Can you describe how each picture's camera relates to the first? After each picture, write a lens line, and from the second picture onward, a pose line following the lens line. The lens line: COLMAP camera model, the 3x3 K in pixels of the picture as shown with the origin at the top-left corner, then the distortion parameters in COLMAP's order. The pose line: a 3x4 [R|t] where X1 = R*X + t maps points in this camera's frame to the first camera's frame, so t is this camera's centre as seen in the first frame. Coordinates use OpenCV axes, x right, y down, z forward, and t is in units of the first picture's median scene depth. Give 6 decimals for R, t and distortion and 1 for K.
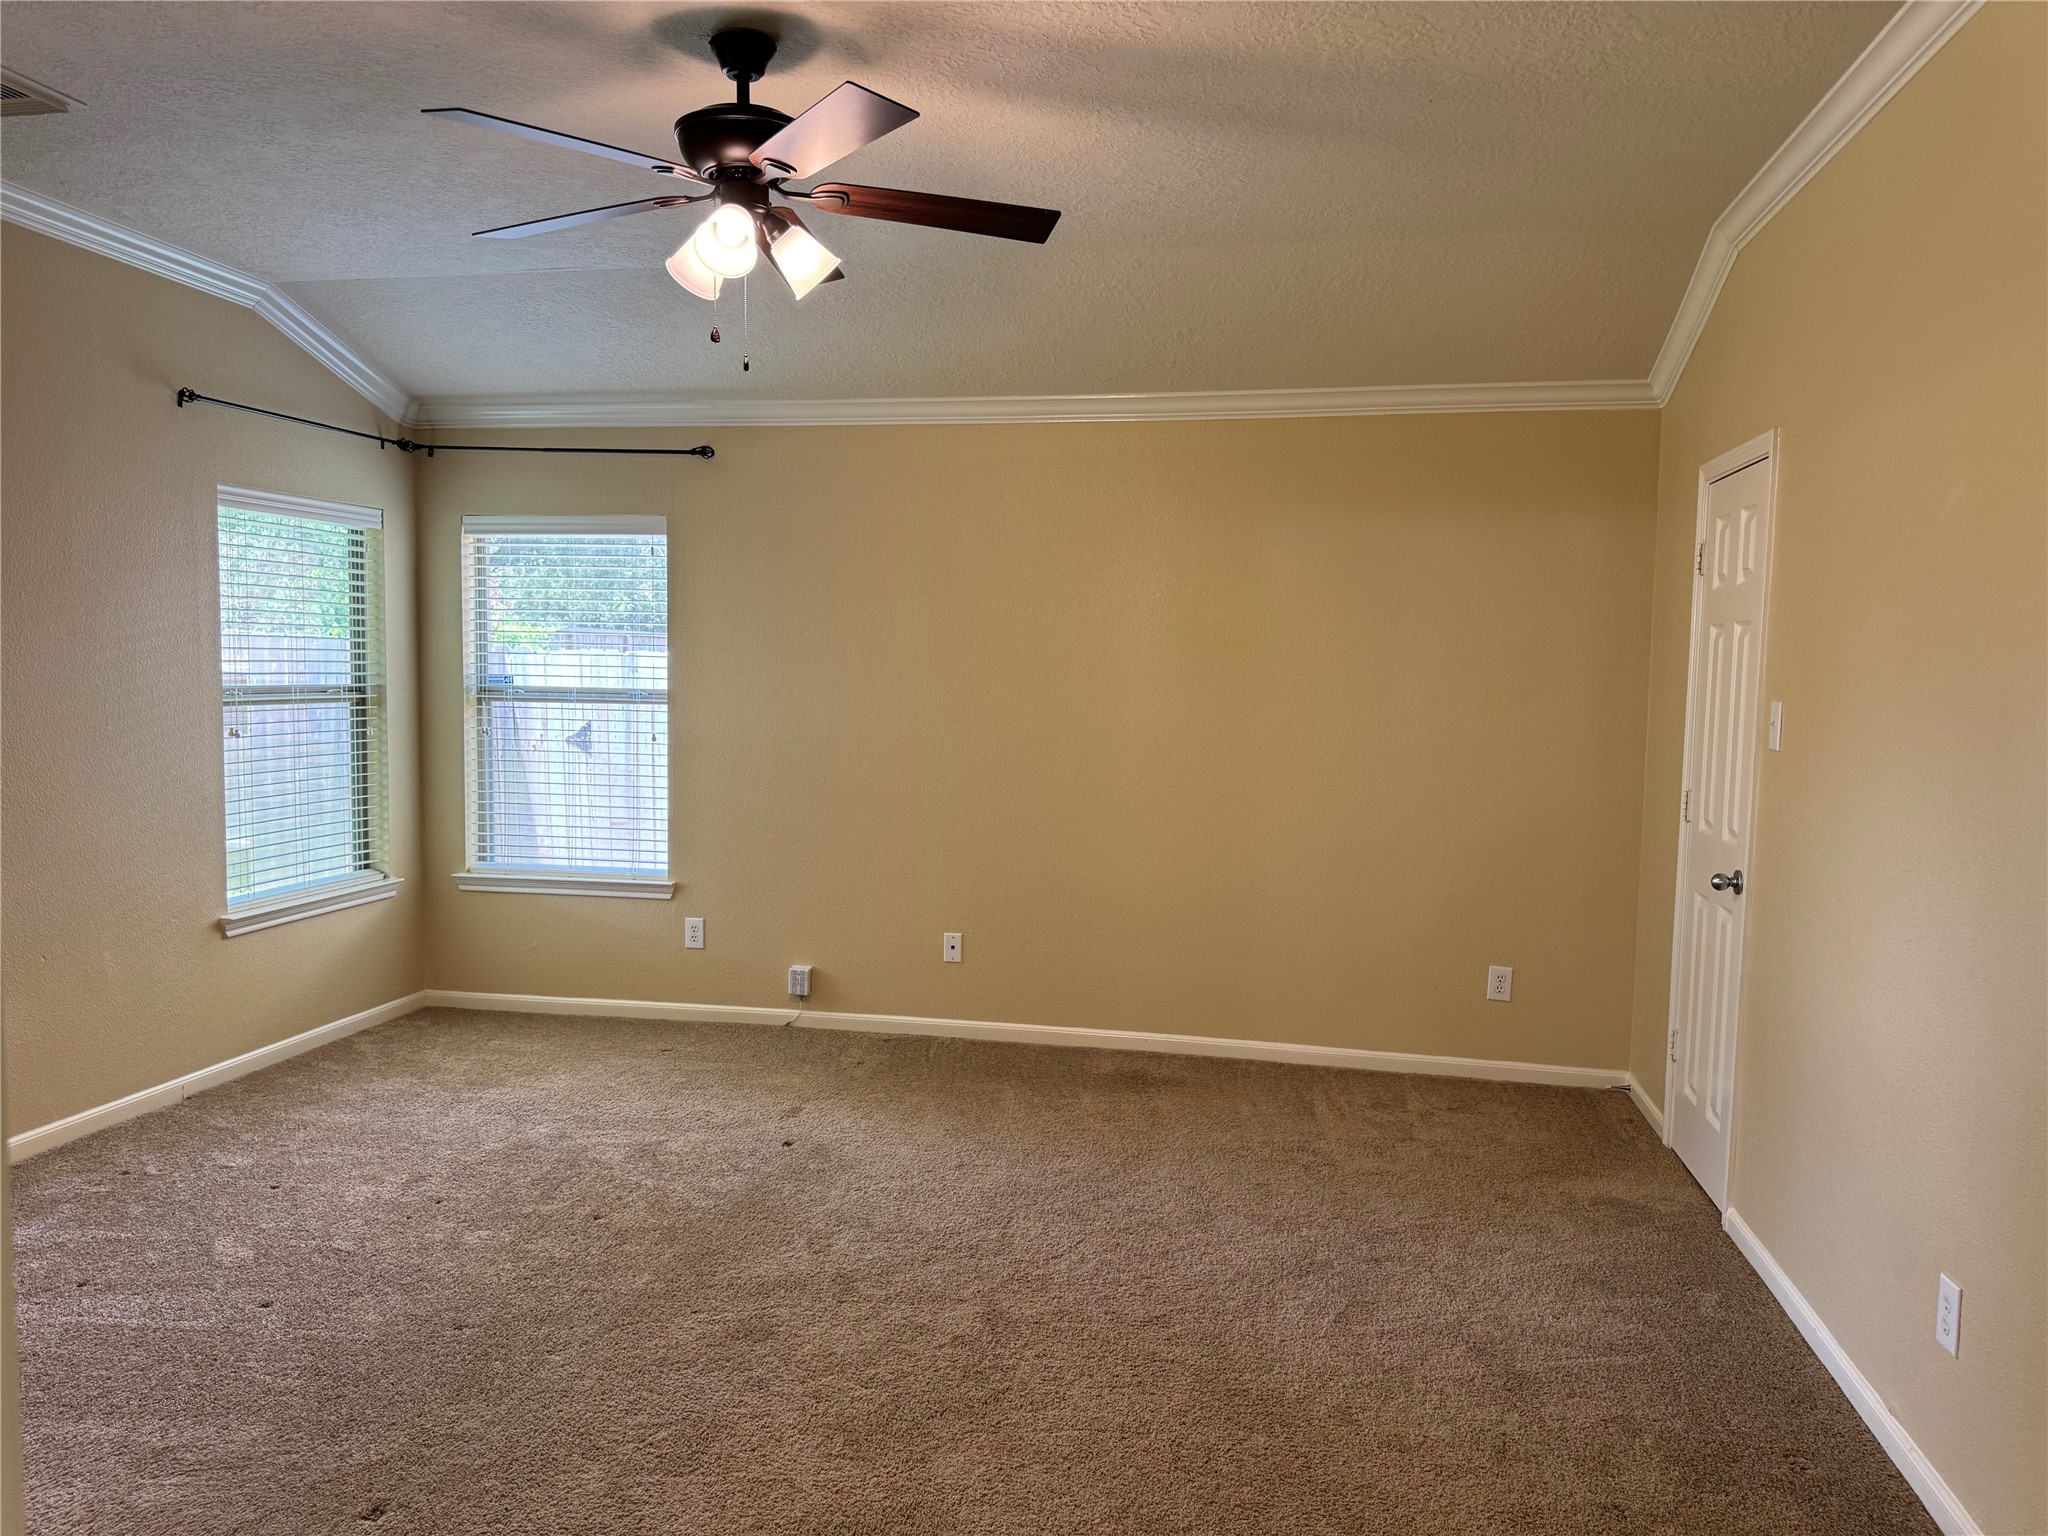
lens RADIAL K [[1446.9, 0, 1030.6], [0, 1446.9, 768.6], [0, 0, 1]] dist [0.055251, -0.064564]
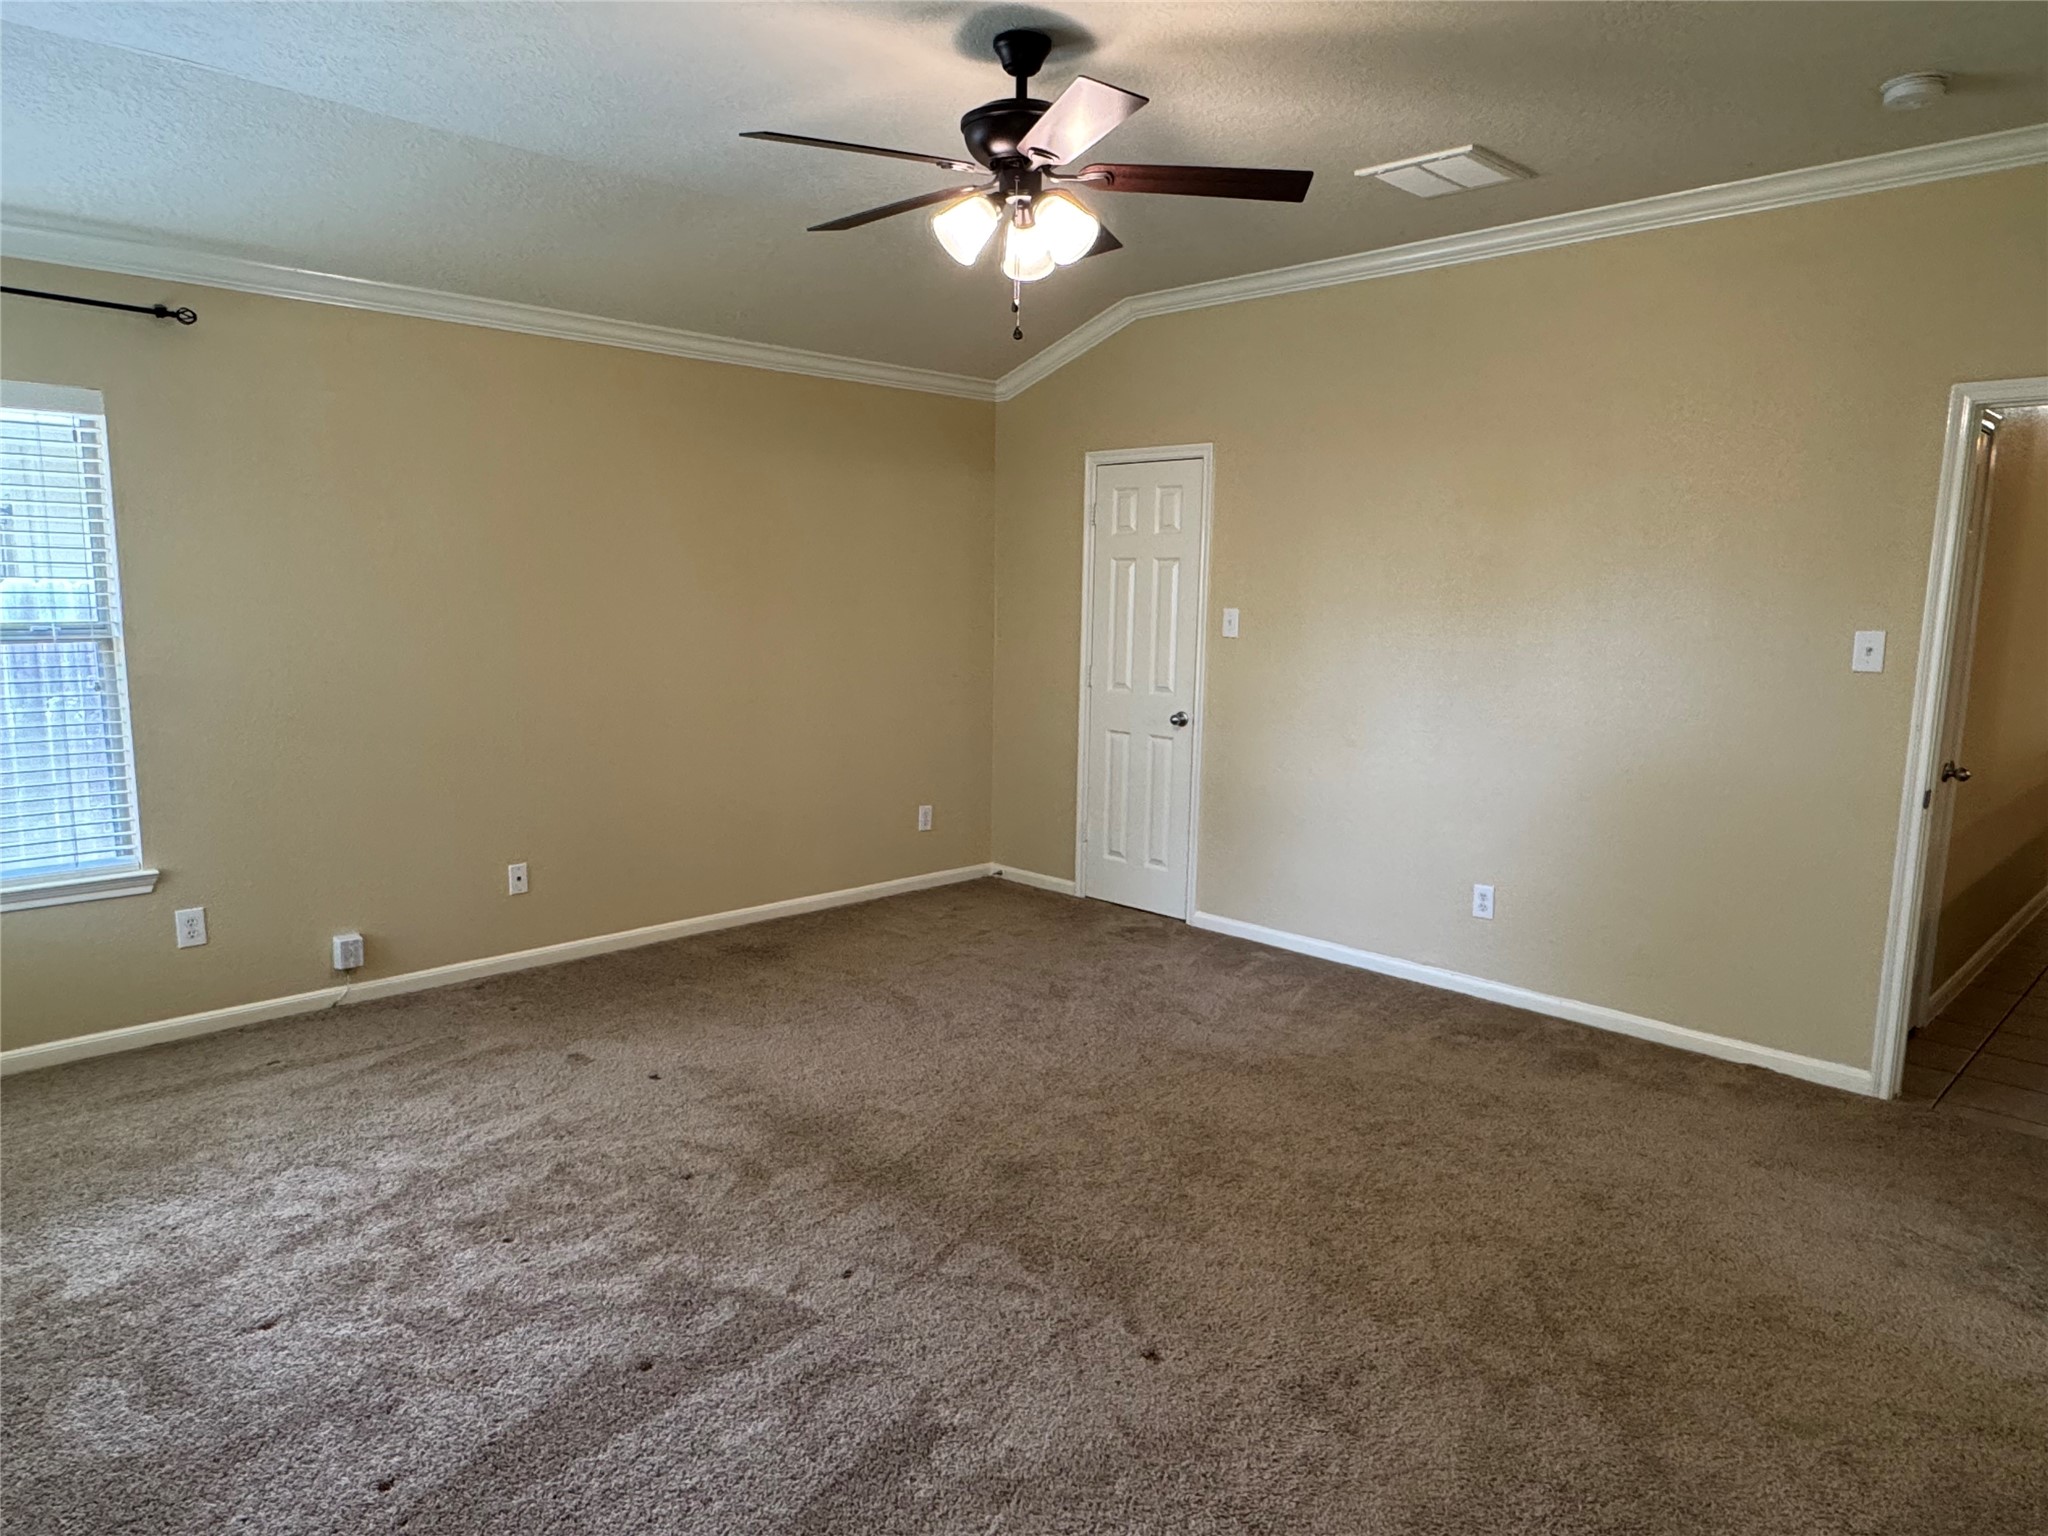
lens RADIAL K [[1303.0, 0, 1005.8], [0, 1303.0, 770.7], [0, 0, 1]] dist [0.004199, -0.001864]
pose [[0.554546, -0.128543, 0.822165, -0.627259], [0.055023, 0.991499, 0.117906, -0.036246], [-0.830332, -0.020146, 0.556905, 0.257661]]
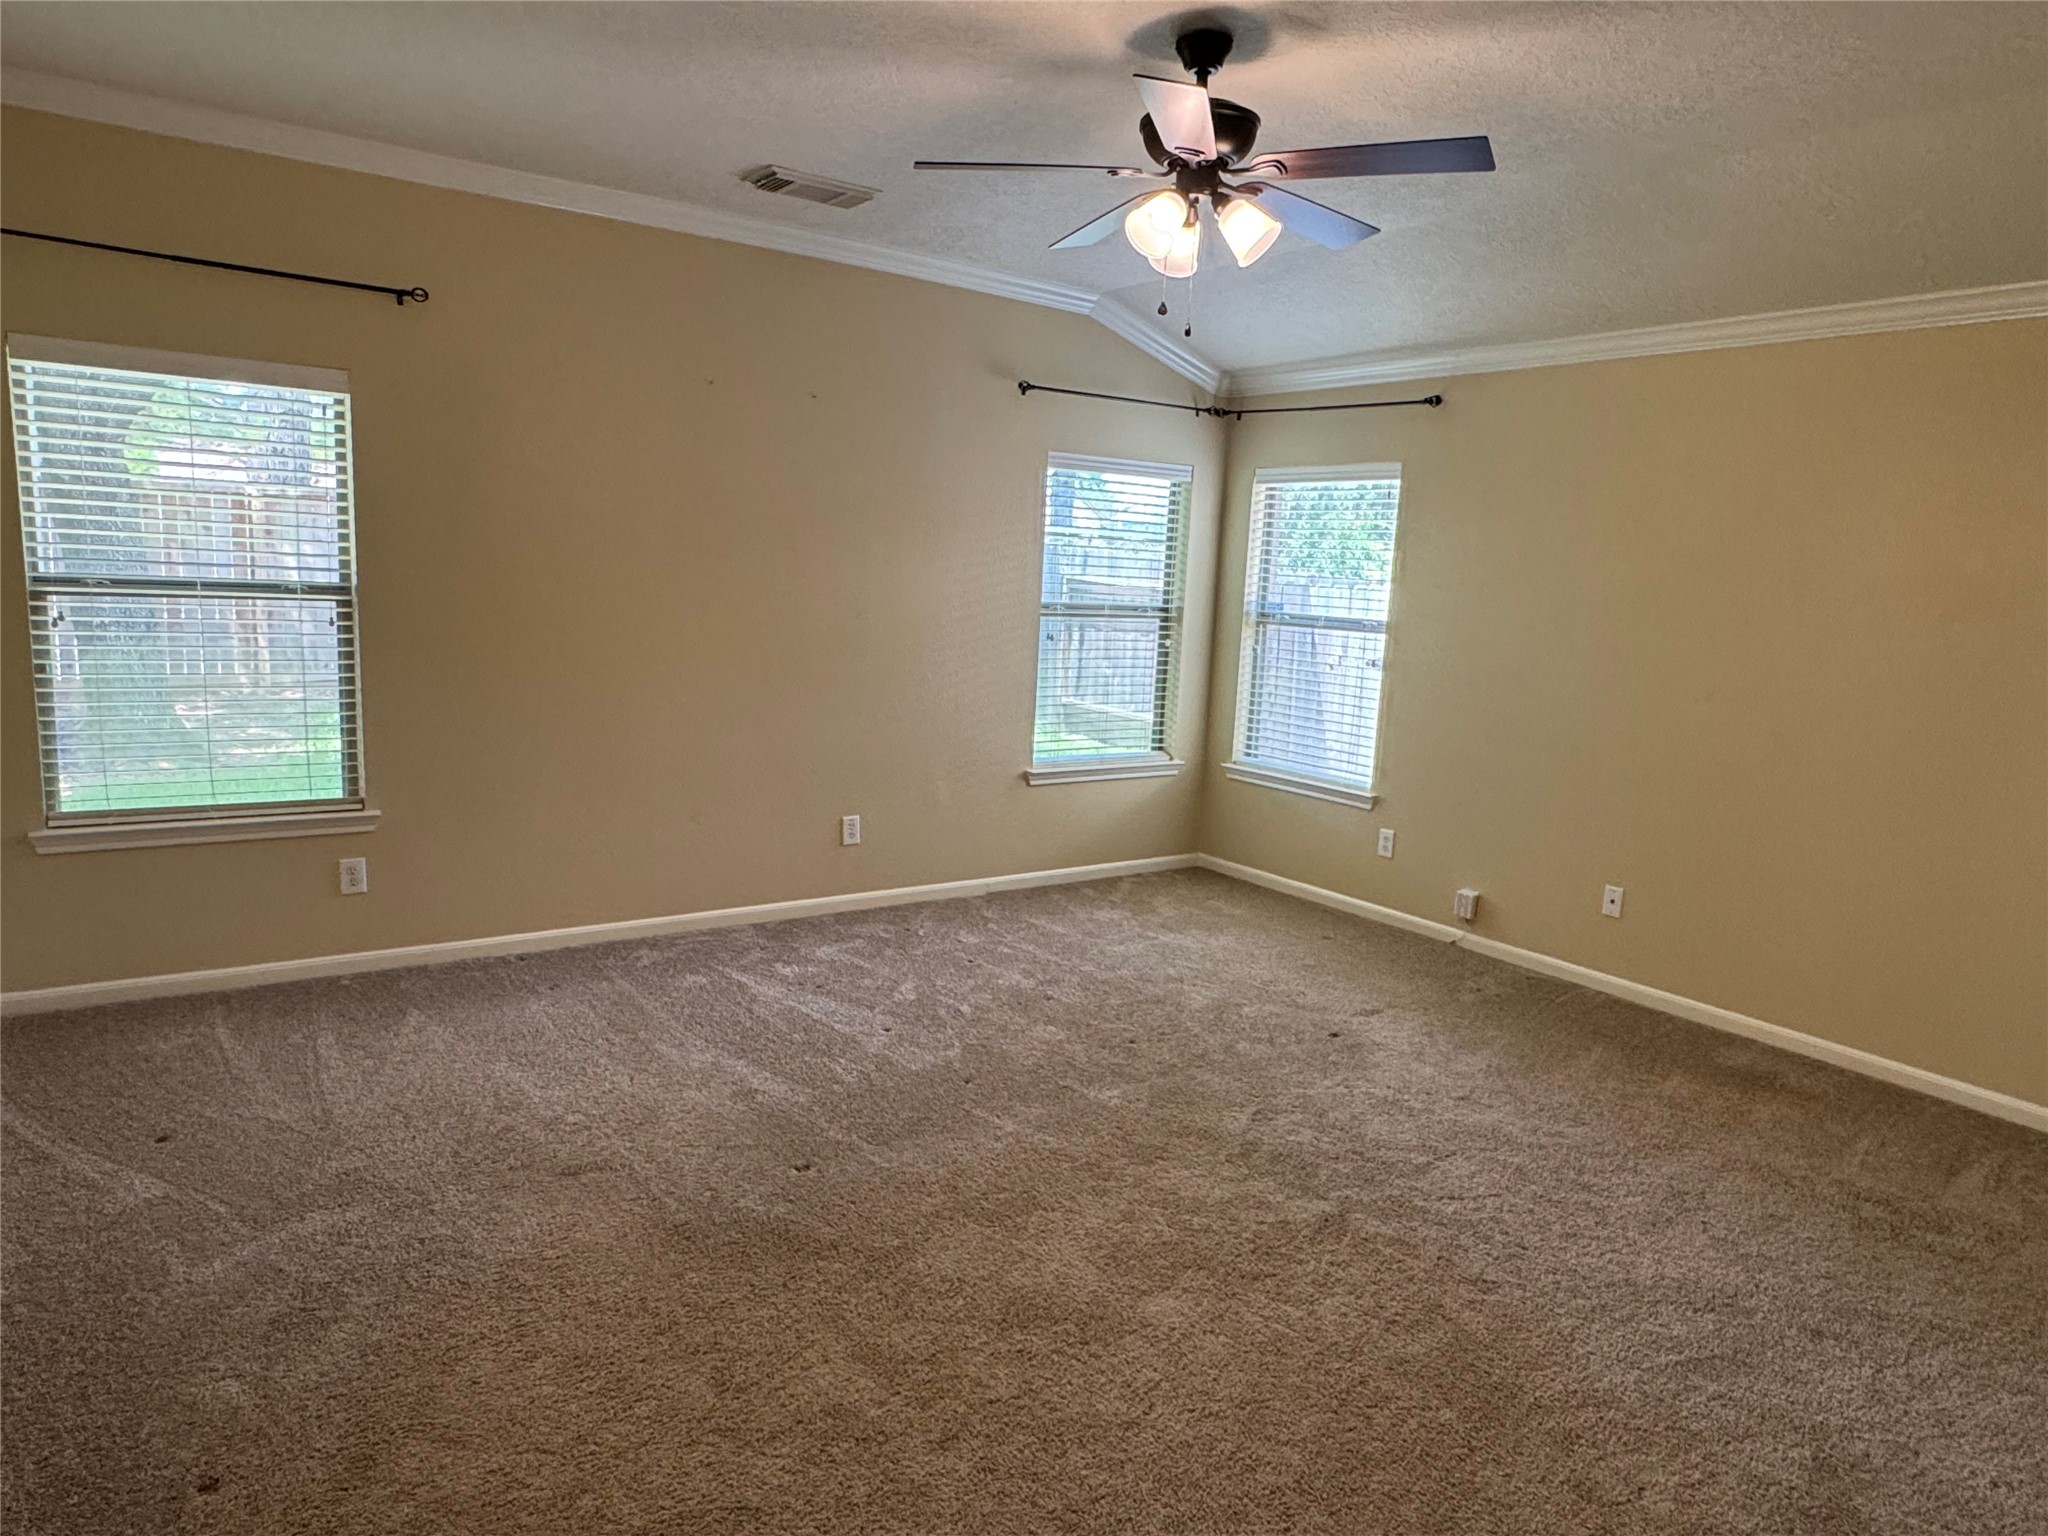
lens RADIAL K [[1303.0, 0, 1019.2], [0, 1303.0, 761.1], [0, 0, 1]] dist [0.004199, -0.001864]
pose [[0.728489, 0.123384, -0.673854, 0.252442], [-0.087961, 0.992352, 0.086609, -0.011499], [0.679387, -0.003821, 0.733770, 0.091355]]
